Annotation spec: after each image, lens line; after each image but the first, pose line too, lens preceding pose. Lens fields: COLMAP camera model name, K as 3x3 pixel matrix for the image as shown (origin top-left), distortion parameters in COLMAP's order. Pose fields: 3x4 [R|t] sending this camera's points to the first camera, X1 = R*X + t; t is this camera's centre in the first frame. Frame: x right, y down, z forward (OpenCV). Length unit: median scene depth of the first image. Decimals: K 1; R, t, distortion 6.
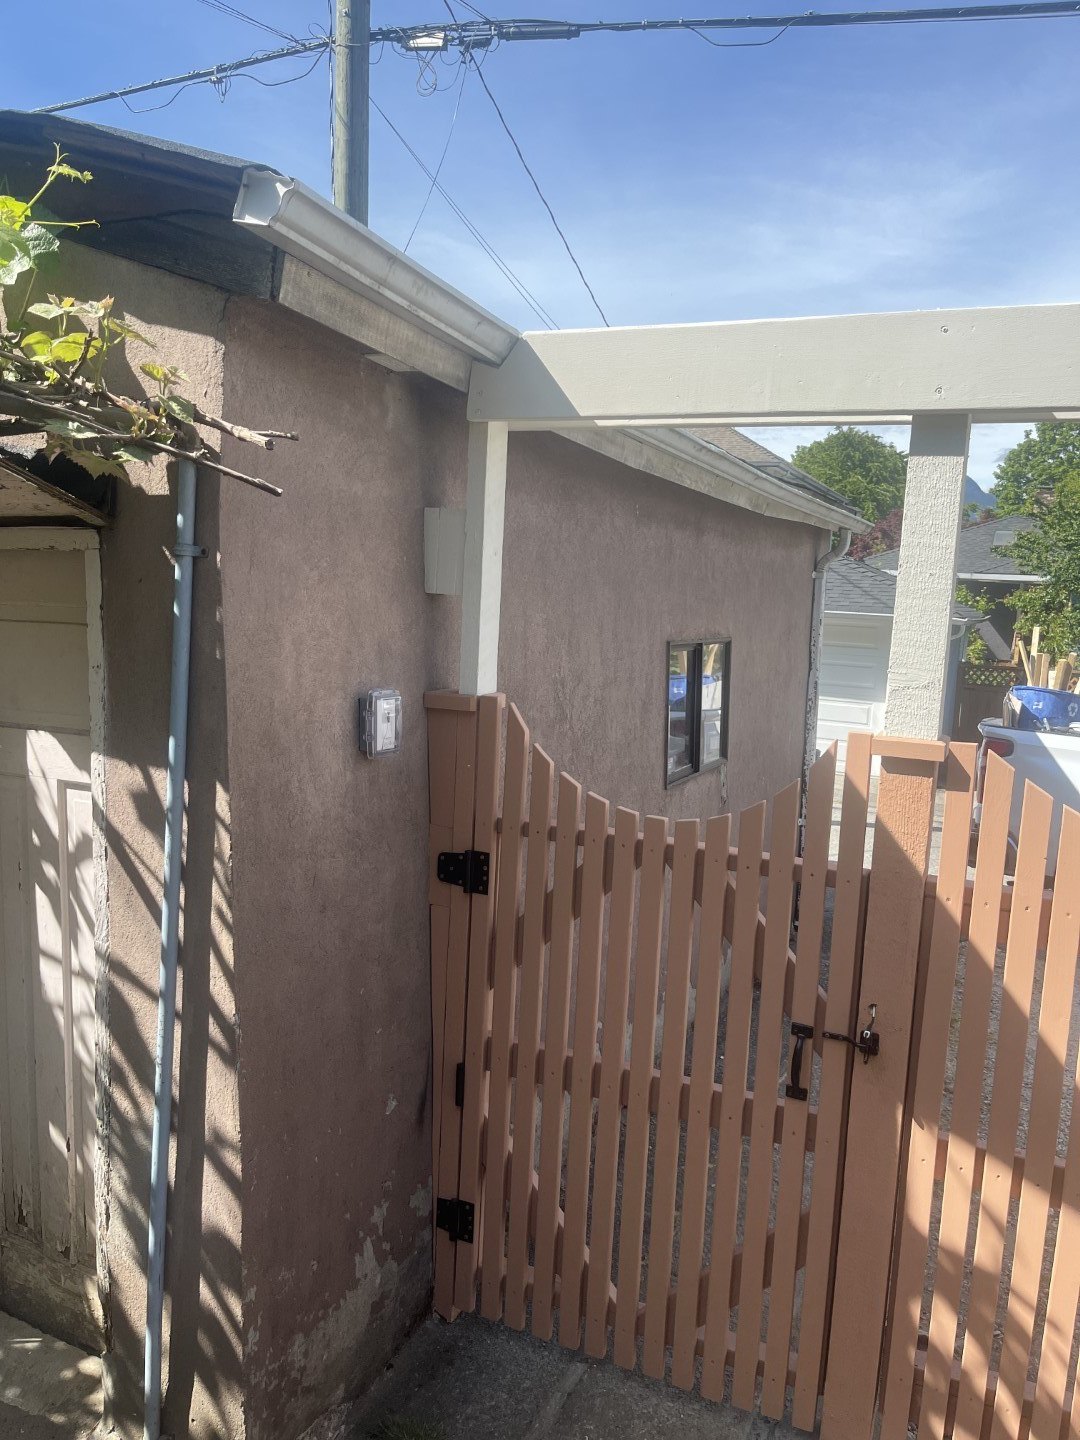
lens RADIAL K [[1089.8, 0, 536.9], [0, 1089.8, 727.9], [0, 0, 1]] dist [0.059883, -0.081792]
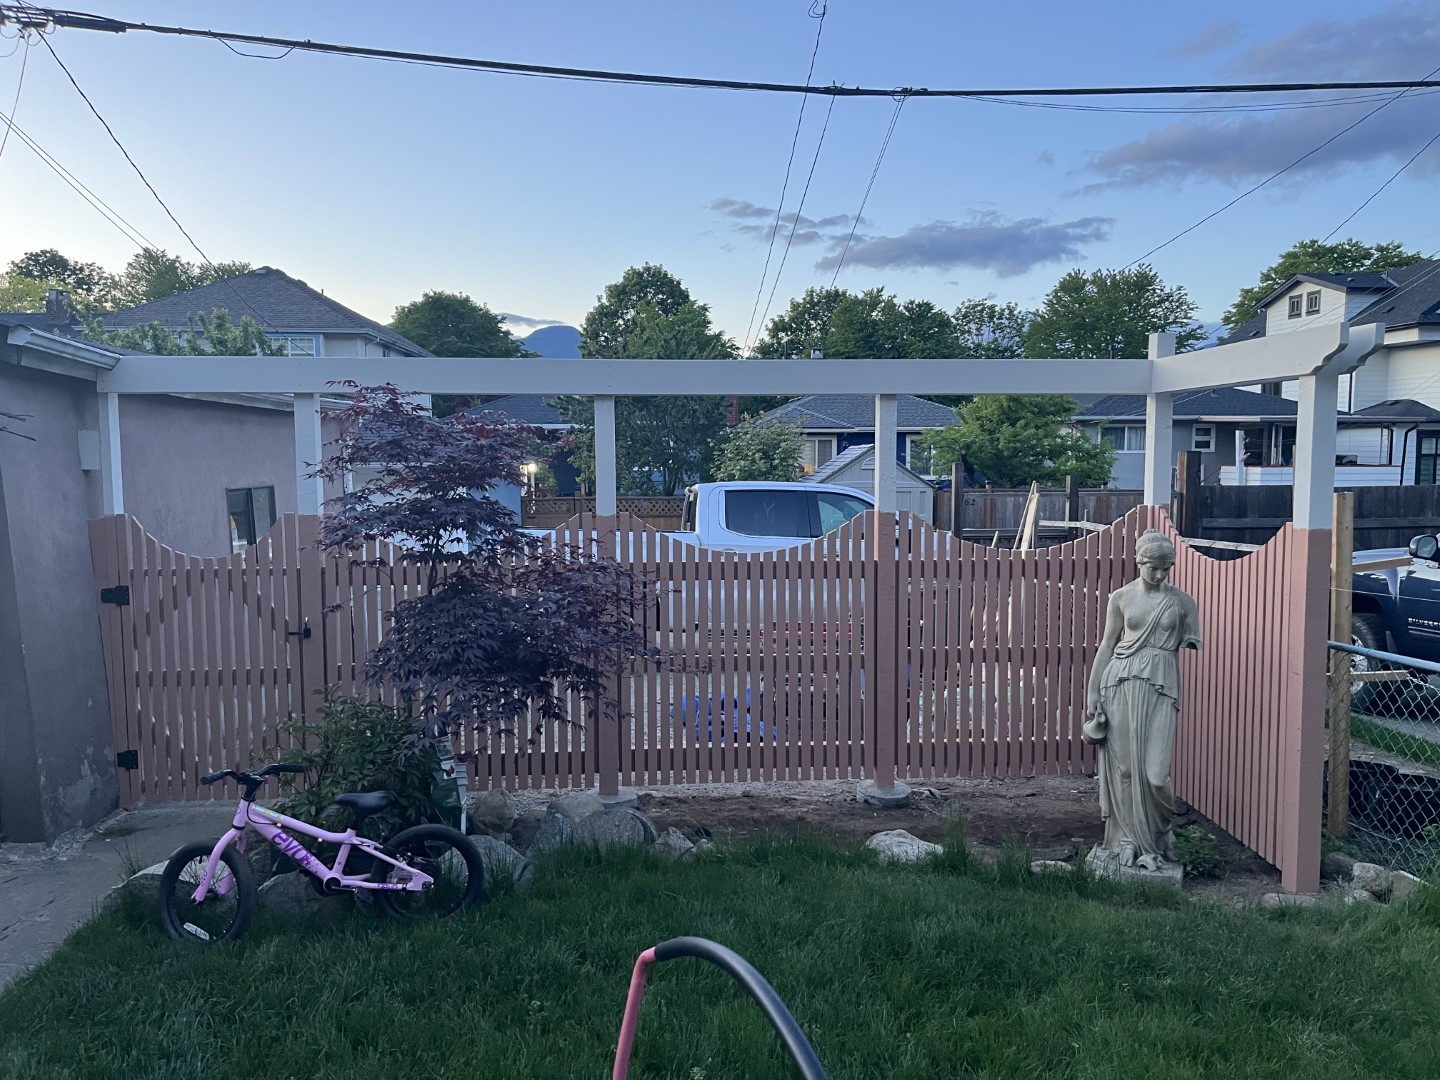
lens RADIAL K [[1089.8, 0, 729.6], [0, 1089.8, 541.4], [0, 0, 1]] dist [0.059883, -0.081792]
pose [[0.875571, -0.094110, 0.473835, -0.026573], [0.109692, 0.993952, -0.005282, 0.173594], [-0.470472, 0.056601, 0.880598, -1.550836]]
